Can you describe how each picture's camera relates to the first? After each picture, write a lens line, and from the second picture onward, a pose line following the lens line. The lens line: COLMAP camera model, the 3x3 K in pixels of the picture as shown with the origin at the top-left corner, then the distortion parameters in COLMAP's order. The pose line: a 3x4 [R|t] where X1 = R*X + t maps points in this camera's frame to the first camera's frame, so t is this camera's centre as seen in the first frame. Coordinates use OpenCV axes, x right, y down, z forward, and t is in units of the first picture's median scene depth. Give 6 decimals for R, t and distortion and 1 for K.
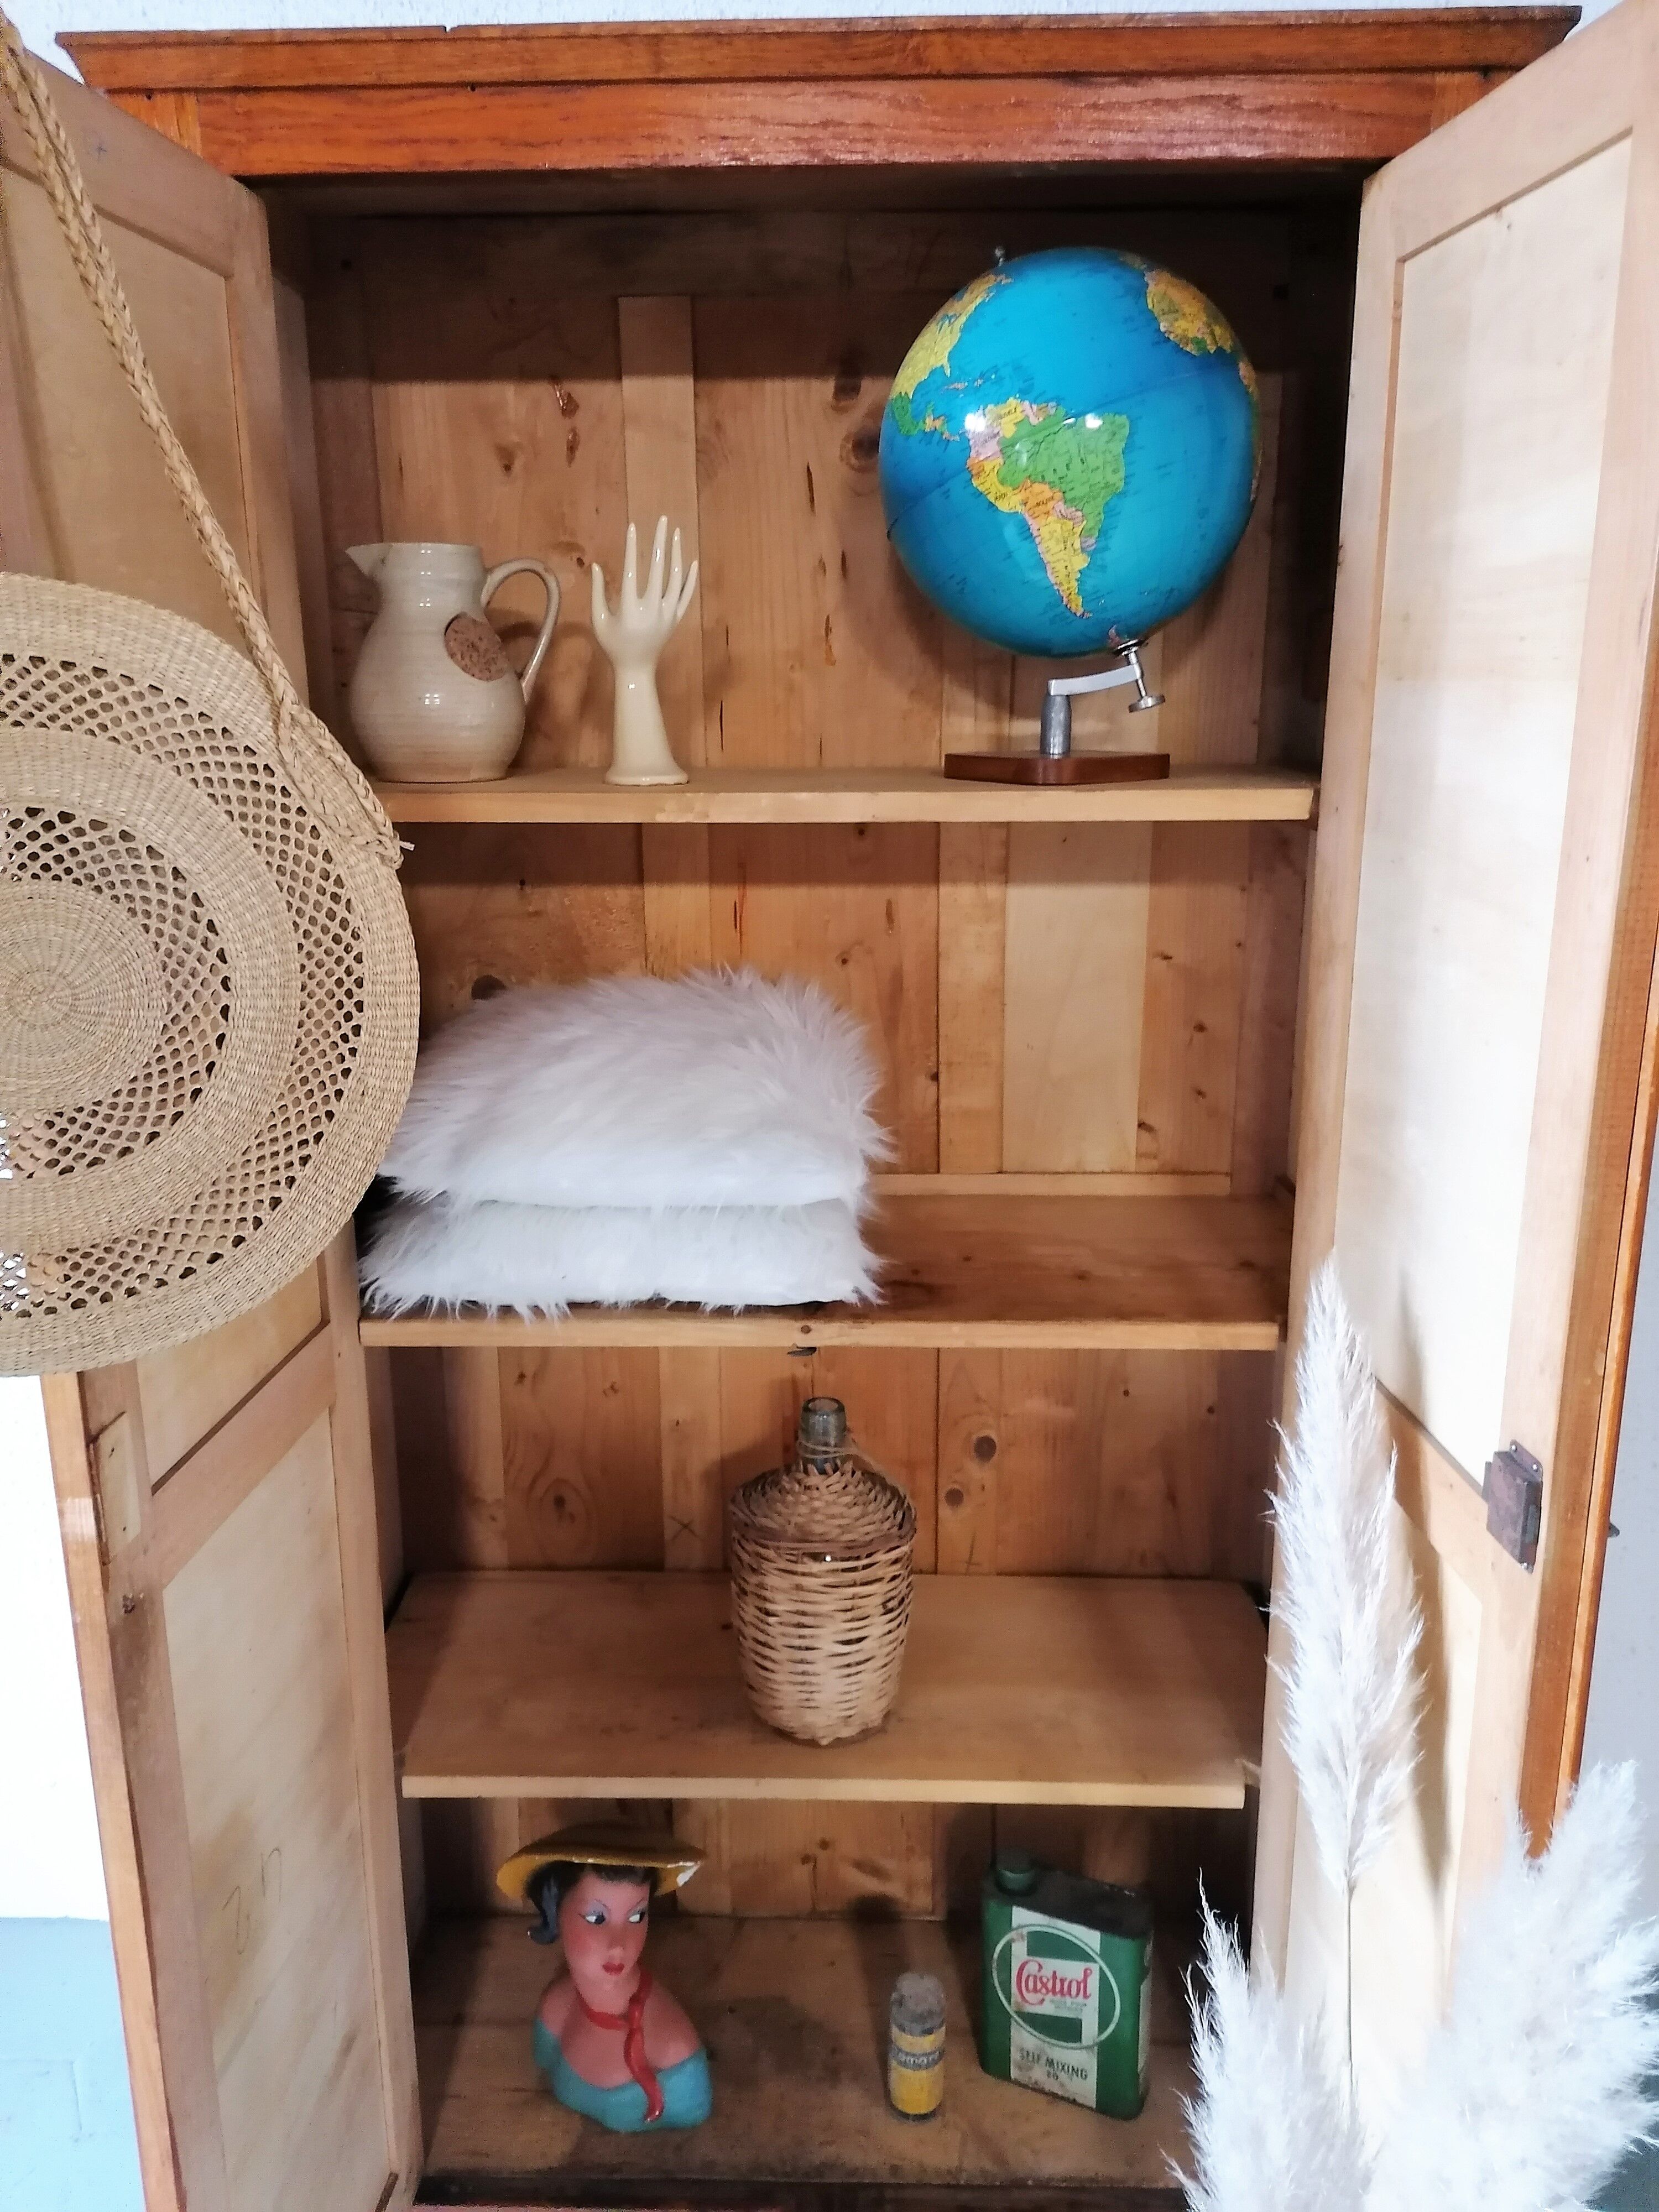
lens RADIAL K [[1658.7, 0, 829.5], [0, 1658.7, 1106.0], [0, 0, 1]] dist [0.101363, -0.134045]
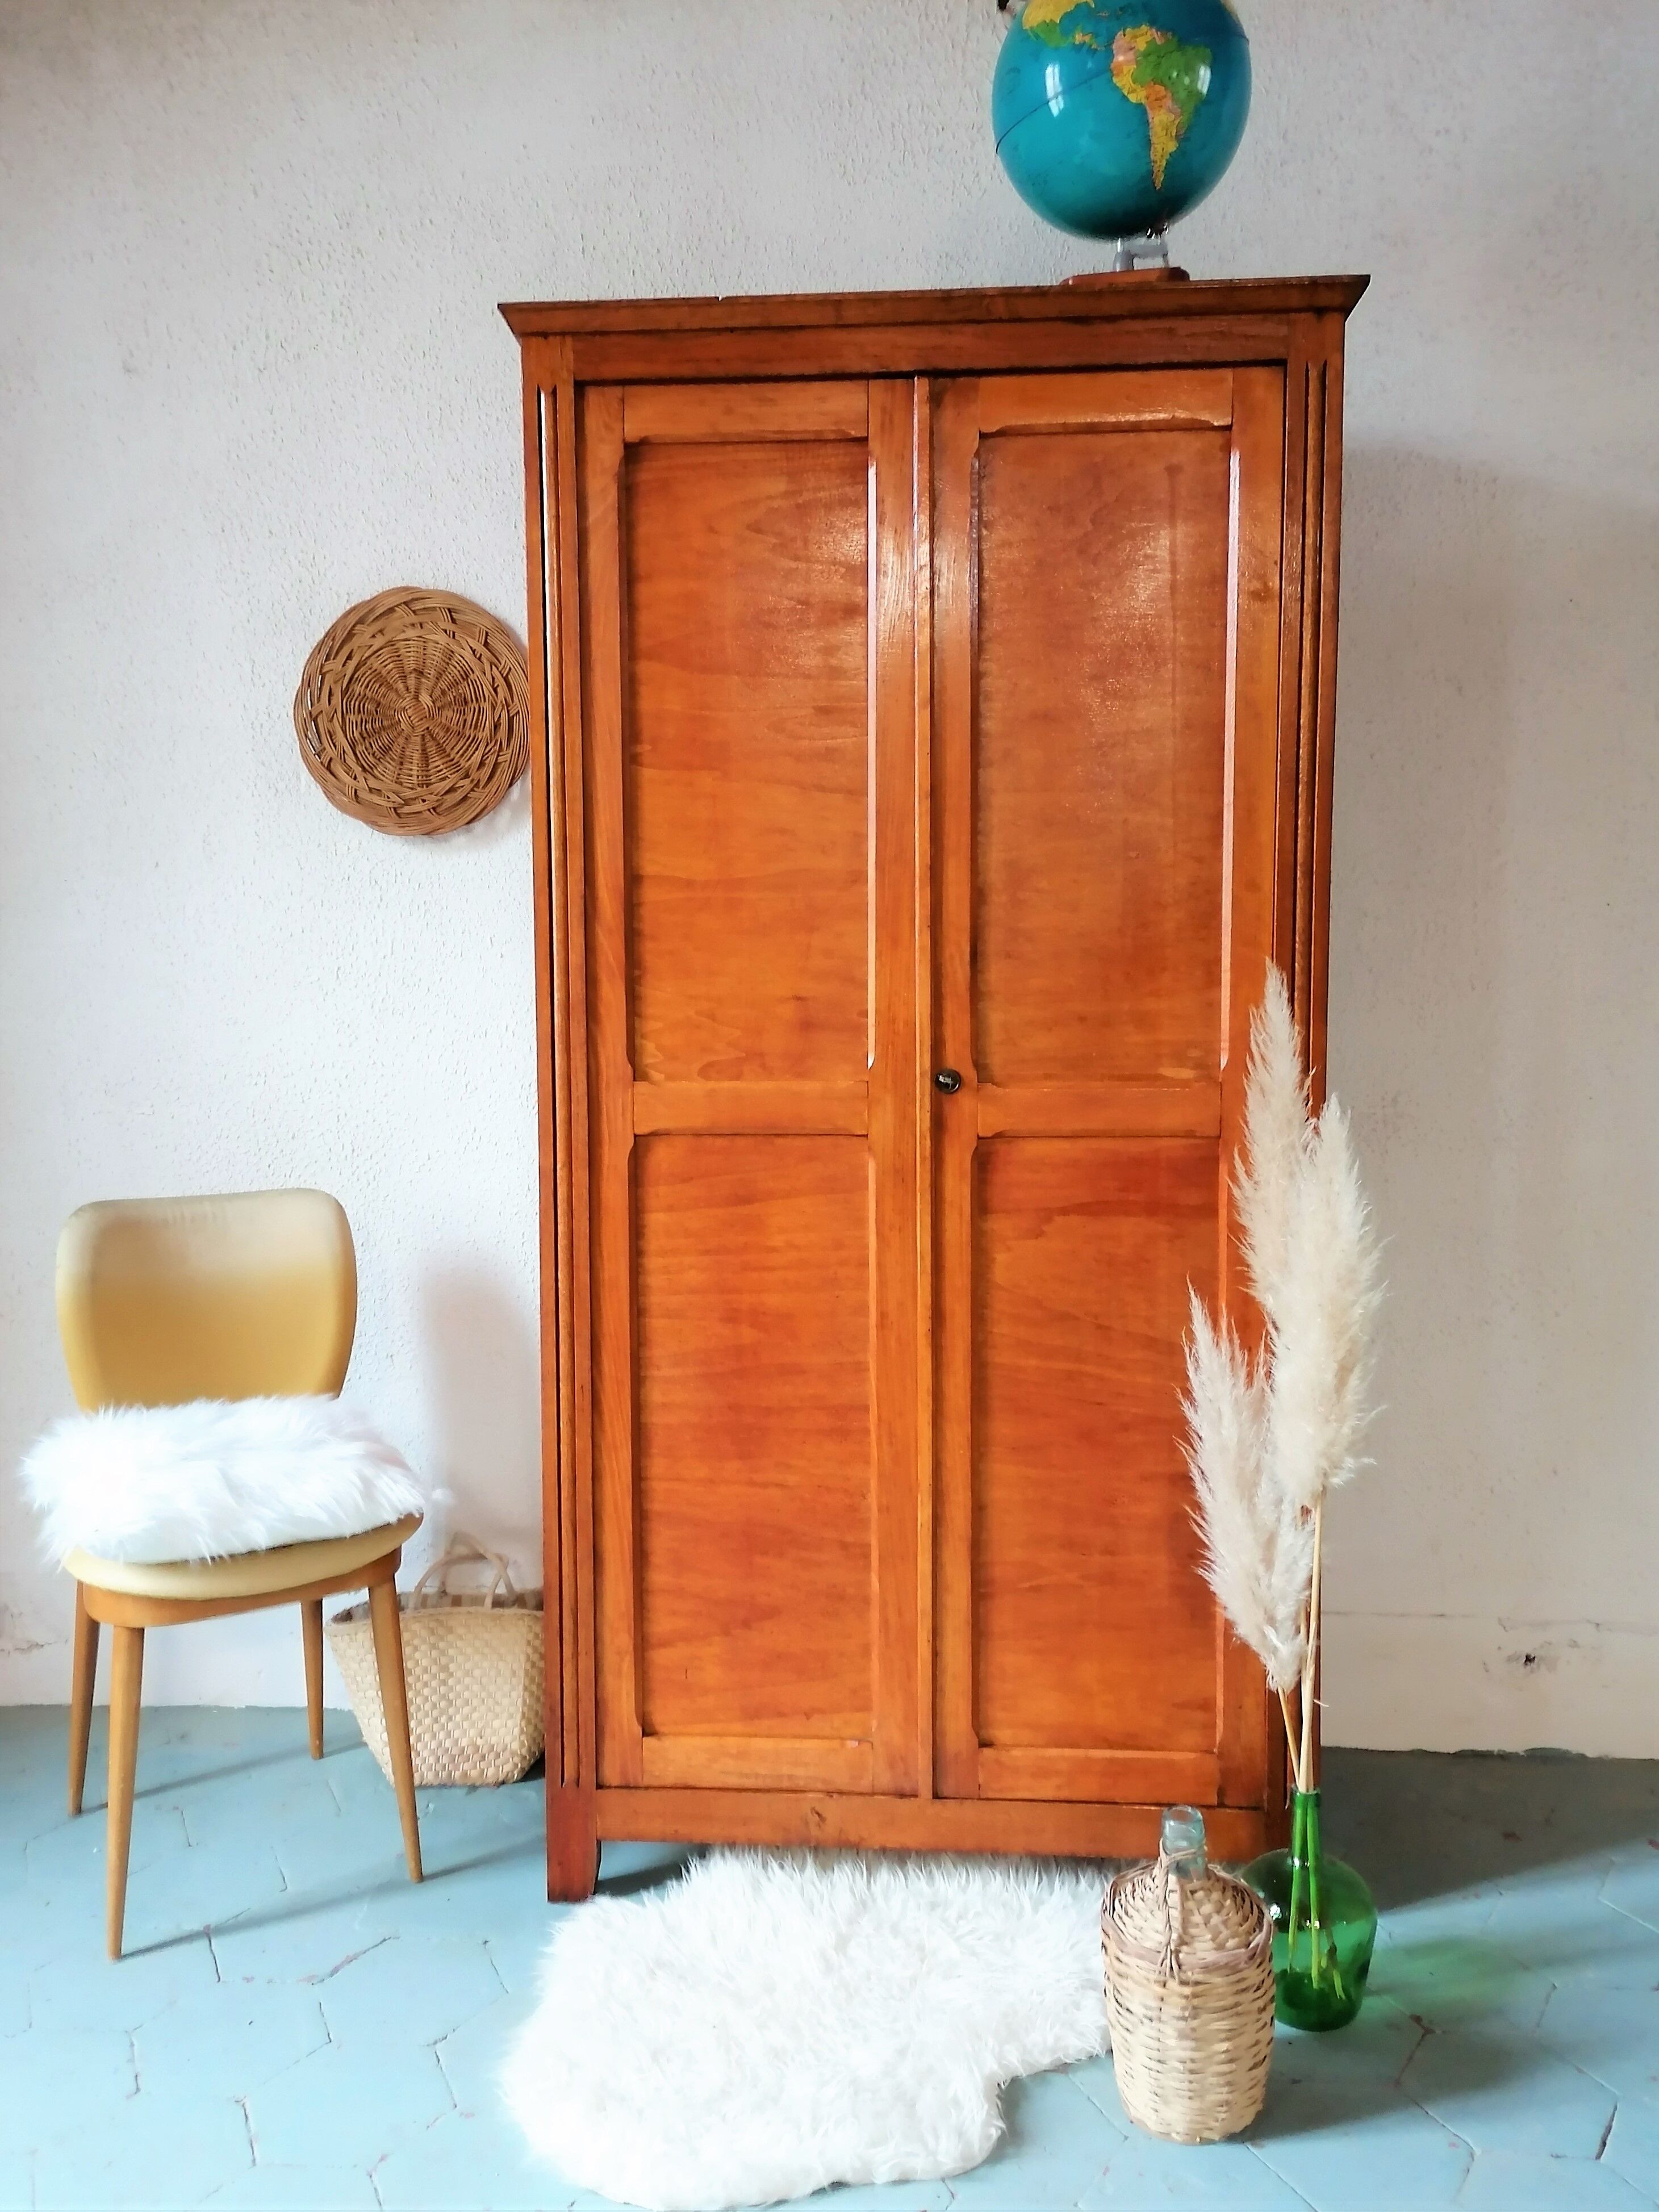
lens RADIAL K [[1697.6, 0, 824.5], [0, 1697.6, 1104.9], [0, 0, 1]] dist [0.103320, -0.137536]
pose [[0.999236, 0.004518, -0.038825, -0.035624], [-0.011320, 0.984179, -0.176815, 0.408625], [0.037411, 0.177119, 0.983478, -0.497252]]
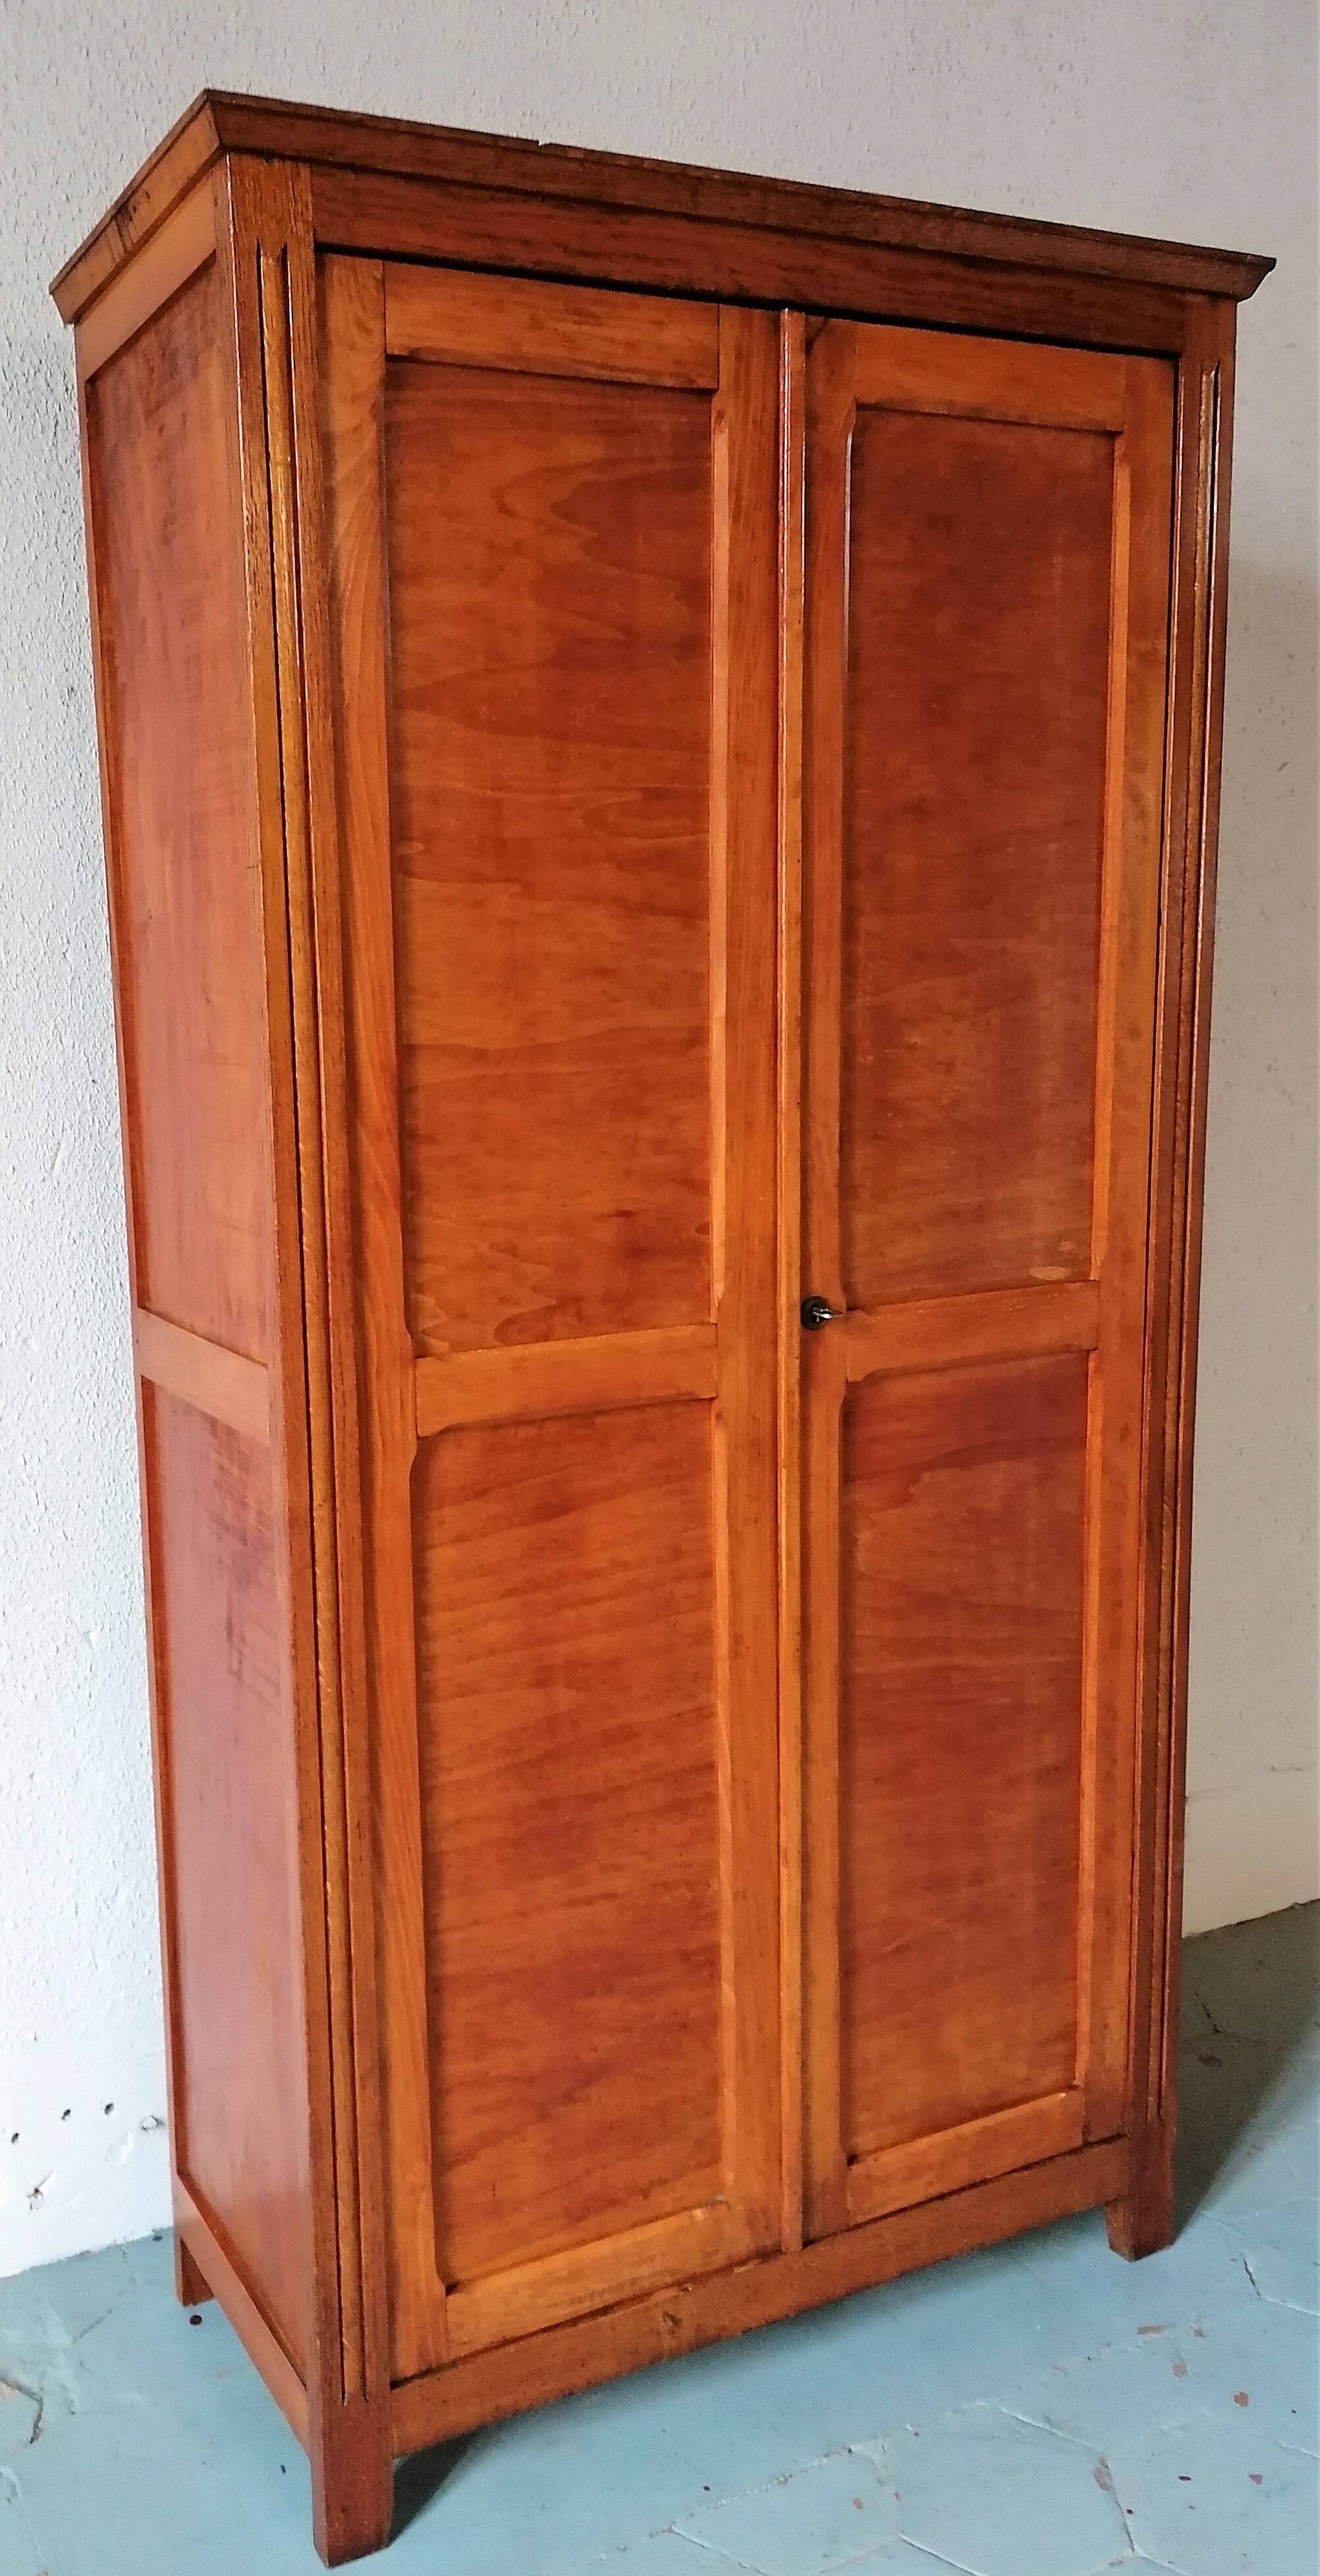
lens RADIAL K [[1978.3, 0, 427.7], [0, 1978.3, 1289.2], [0, 0, 1]] dist [0.106074, -0.153870]
pose [[0.896007, -0.089919, 0.434841, -0.764391], [0.133991, 0.988384, -0.071711, 0.164335], [-0.423341, 0.122518, 0.897648, -0.065359]]
